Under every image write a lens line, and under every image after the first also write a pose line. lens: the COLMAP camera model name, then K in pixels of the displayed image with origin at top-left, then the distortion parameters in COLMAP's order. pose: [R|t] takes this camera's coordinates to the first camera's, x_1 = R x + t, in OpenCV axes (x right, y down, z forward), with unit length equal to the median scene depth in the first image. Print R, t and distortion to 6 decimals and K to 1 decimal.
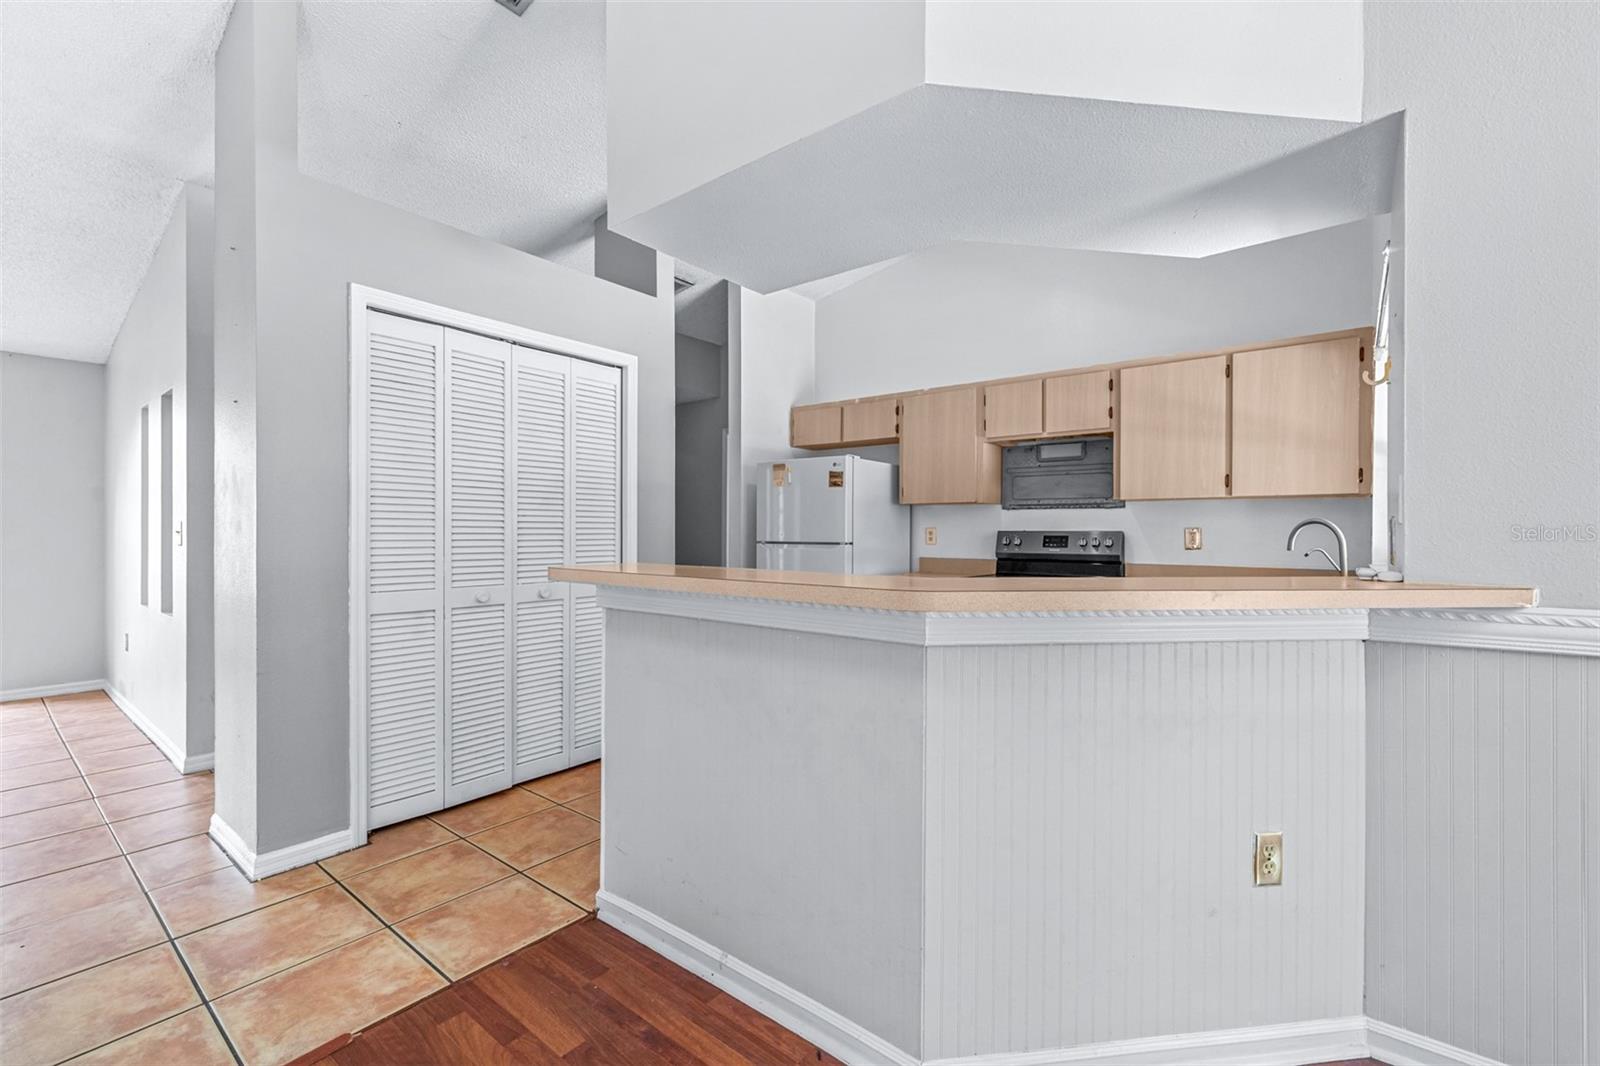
lens RADIAL K [[685.4, 0, 807.9], [0, 685.4, 529.7], [0, 0, 1]] dist [-0.000304, -0.000118]
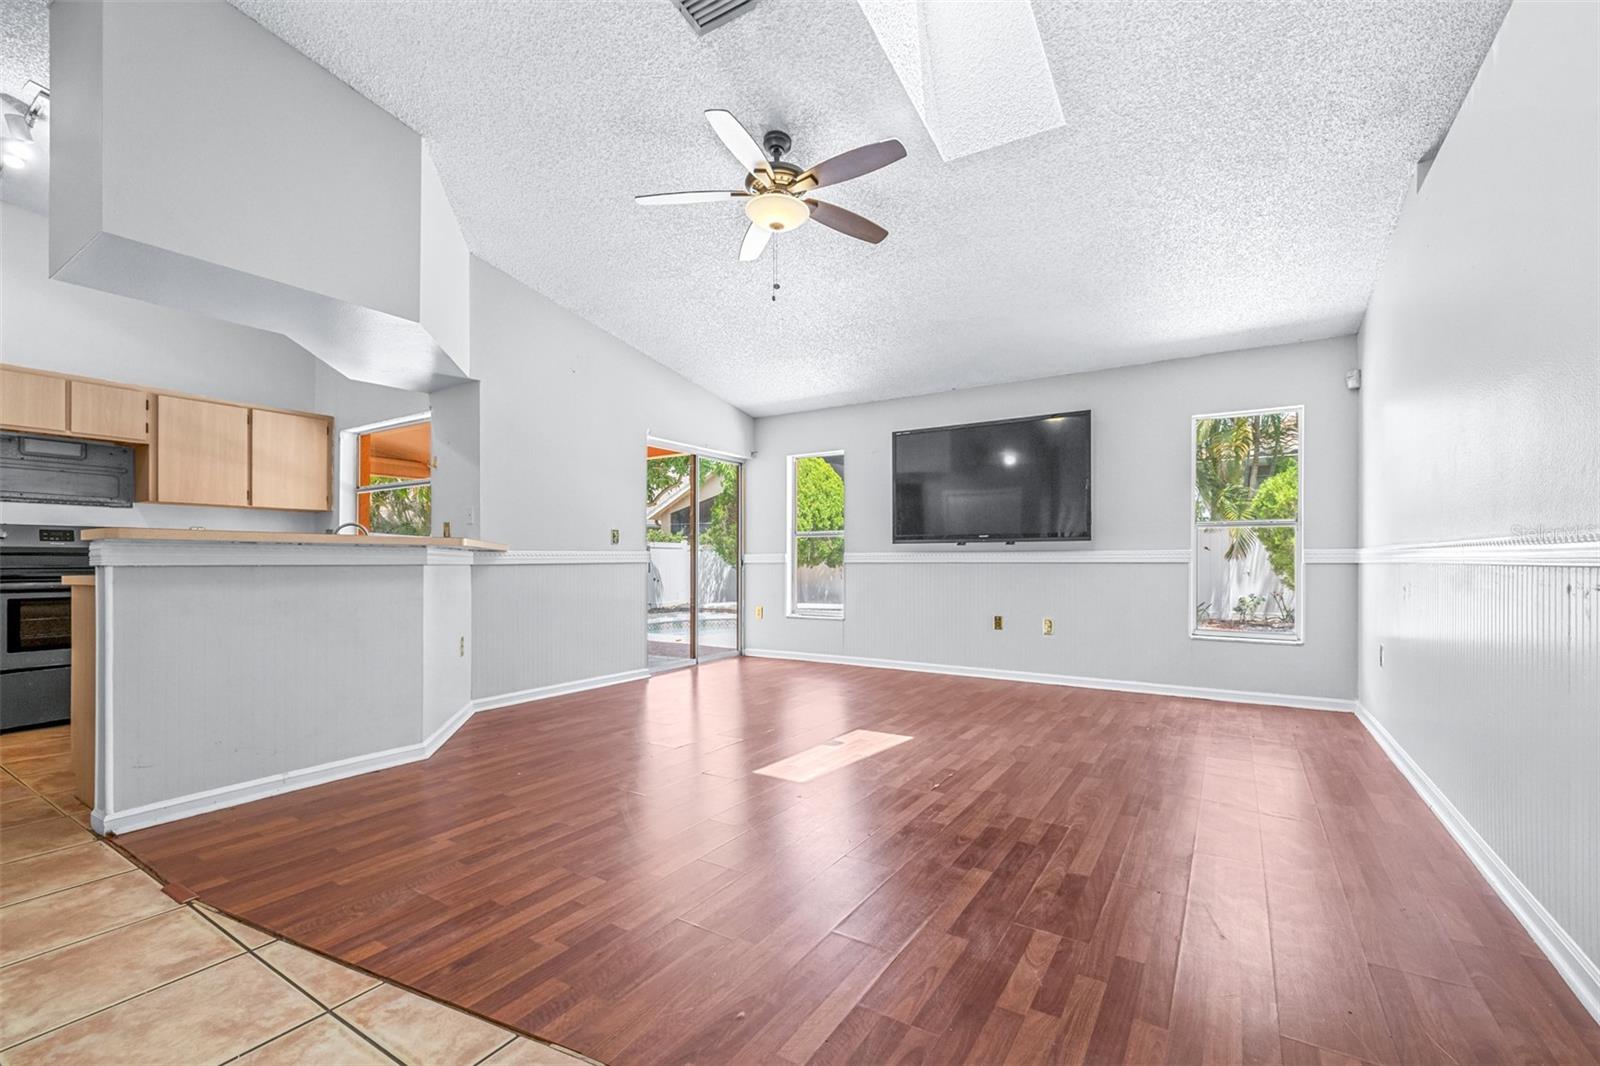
lens RADIAL K [[685.4, 0, 791.5], [0, 685.4, 564.1], [0, 0, 1]] dist [-0.000304, -0.000118]
pose [[-0.096070, -0.007178, 0.995349, -0.815210], [-0.001130, 0.999974, 0.007102, 0.054765], [-0.995374, -0.000443, -0.096075, -0.007087]]
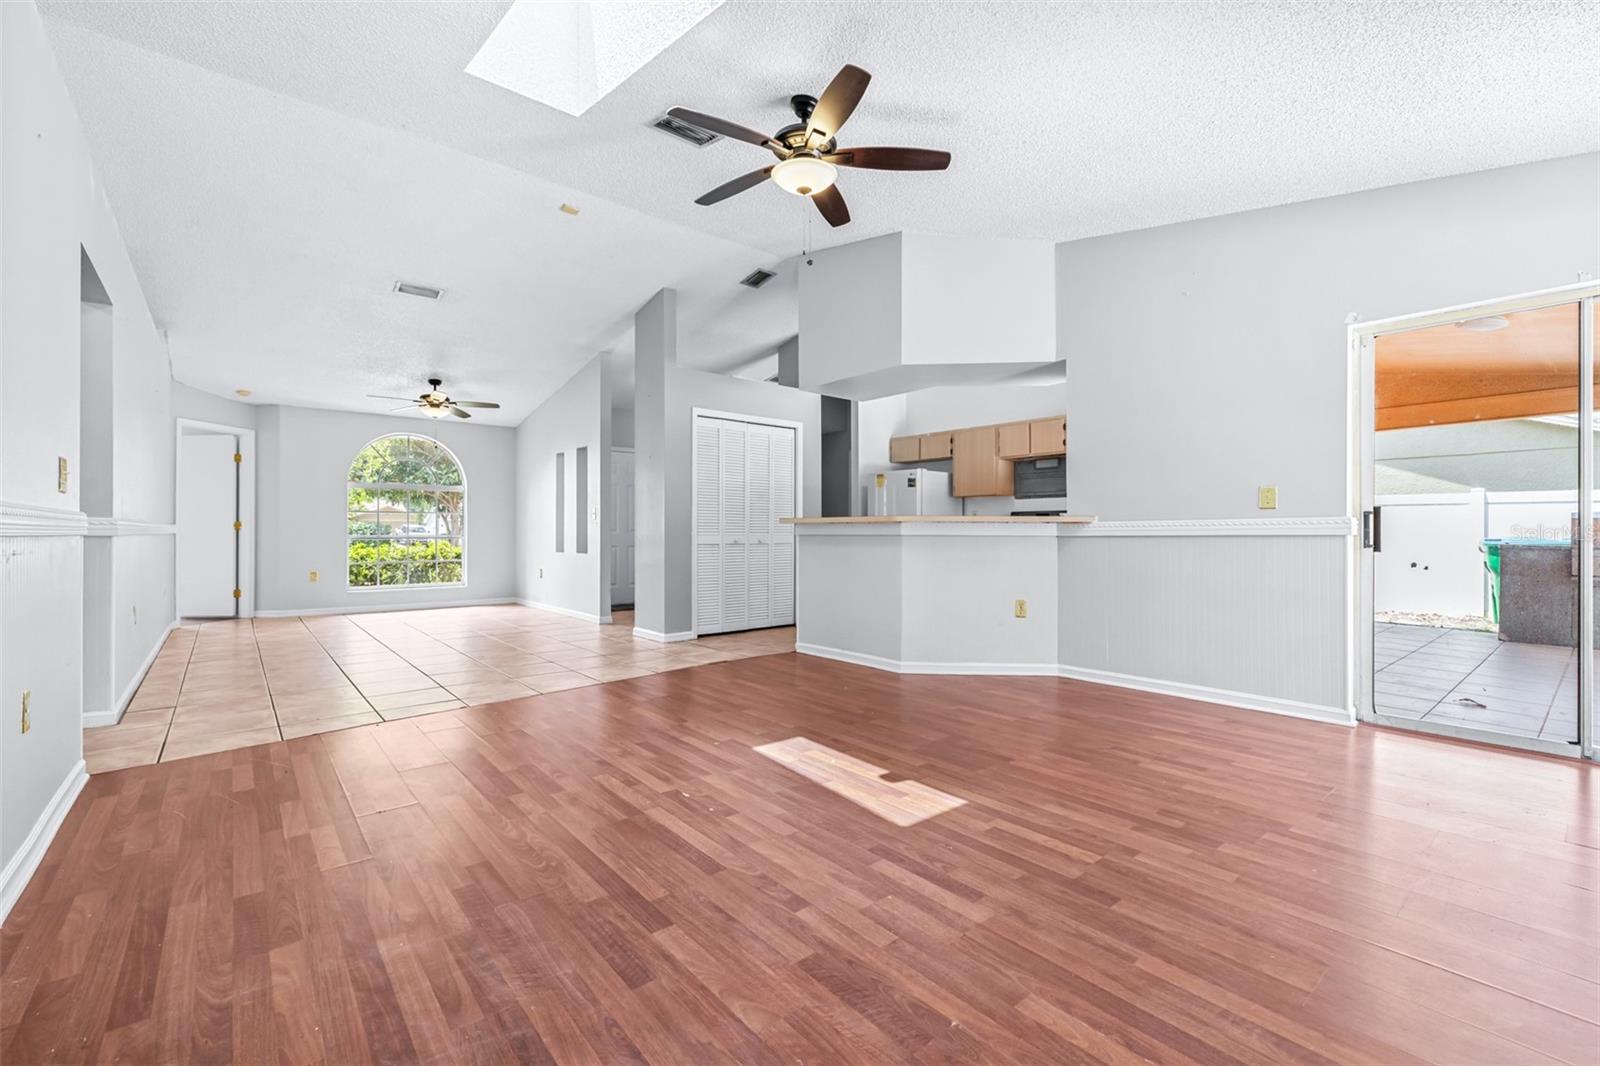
lens RADIAL K [[685.4, 0, 803.8], [0, 685.4, 539.0], [0, 0, 1]] dist [-0.000304, -0.000118]
pose [[0.979129, -0.001566, -0.203232, 0.136046], [0.003568, 0.999949, 0.009485, 0.056432], [0.203207, -0.010012, 0.979085, -0.827321]]
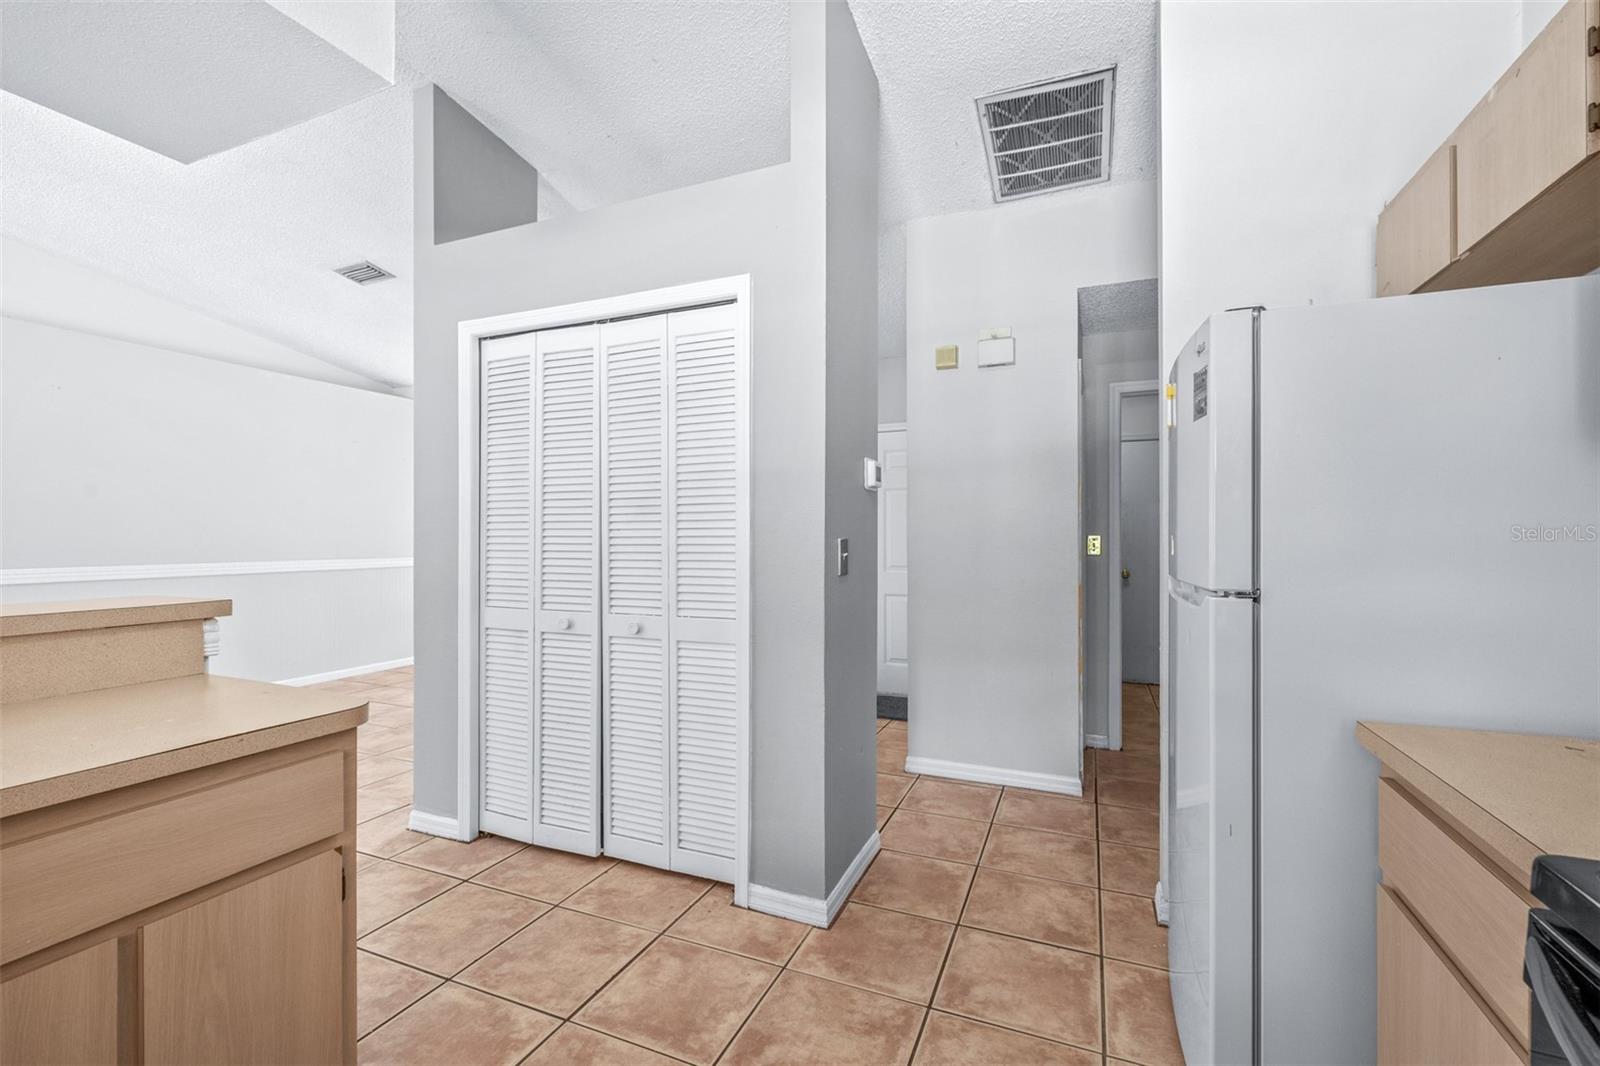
lens RADIAL K [[685.4, 0, 804.1], [0, 685.4, 536.8], [0, 0, 1]] dist [-0.000304, -0.000118]
pose [[0.257189, -0.004939, -0.966349, 0.280321], [0.001414, 0.999988, -0.004734, -0.005267], [0.966360, -0.000149, 0.257193, 0.660520]]
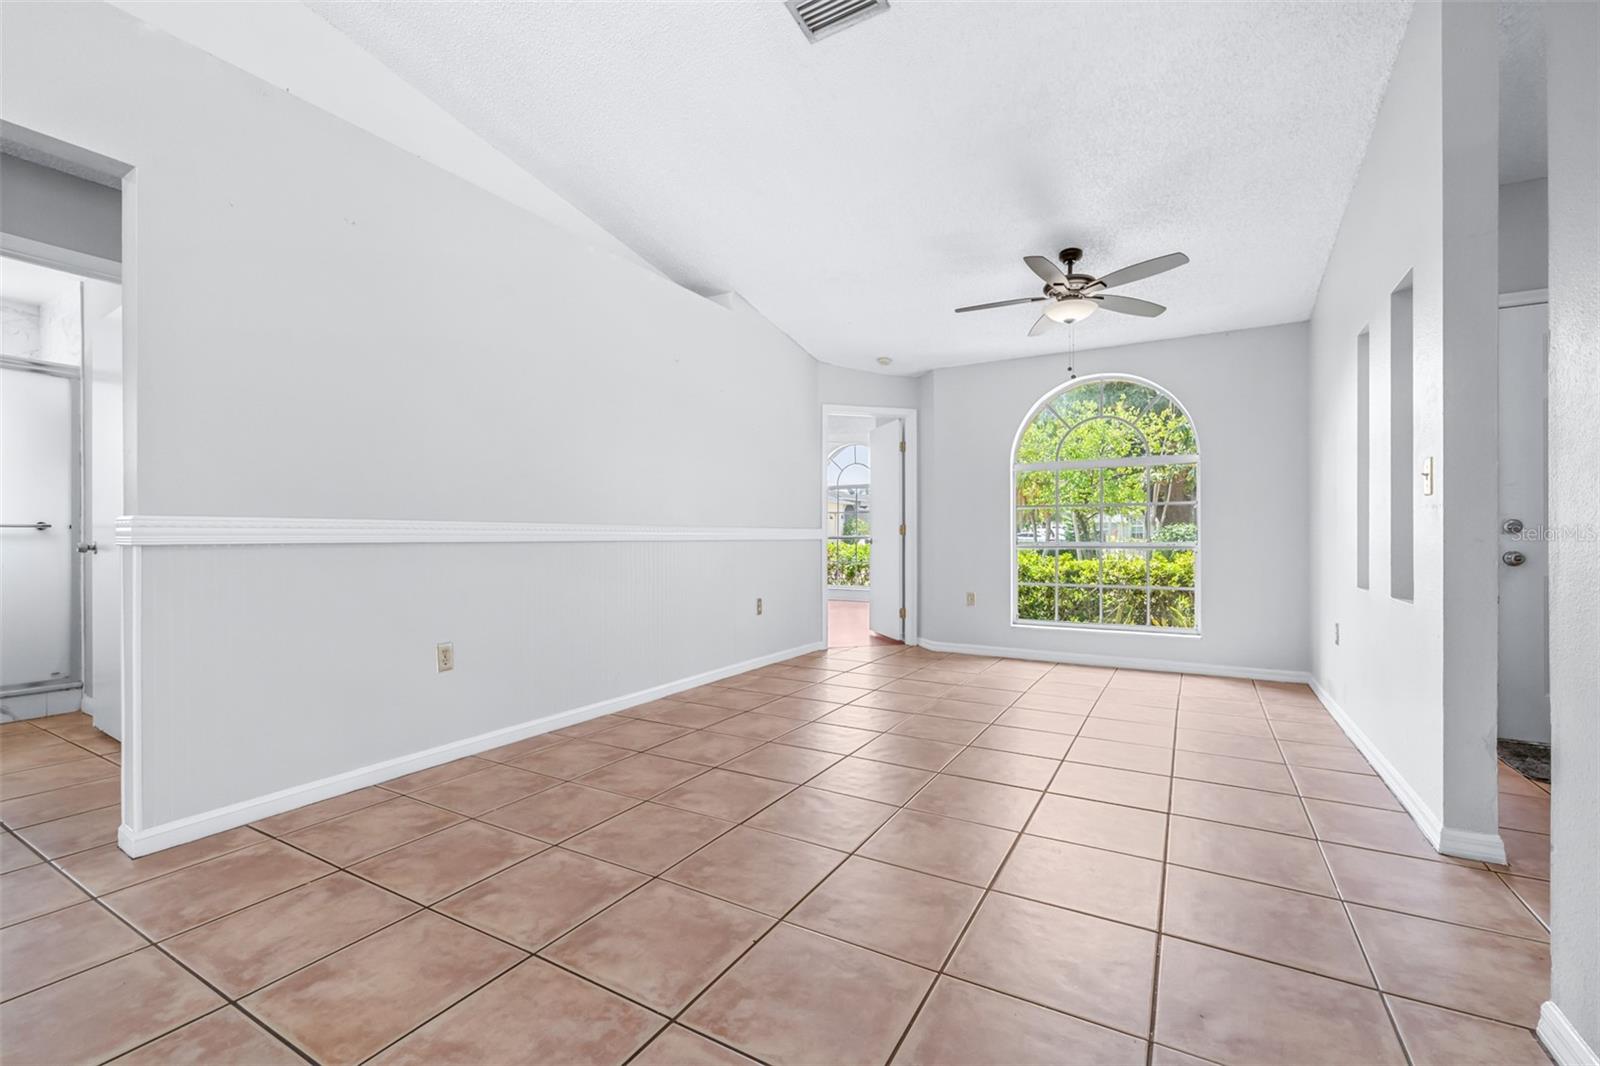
lens RADIAL K [[685.4, 0, 799.8], [0, 685.4, 536.0], [0, 0, 1]] dist [-0.000304, -0.000118]
pose [[0.149877, -0.006730, -0.988682, -0.307202], [-0.000916, 0.999975, -0.006945, 0.057636], [0.988704, 0.001947, 0.149868, 0.264394]]
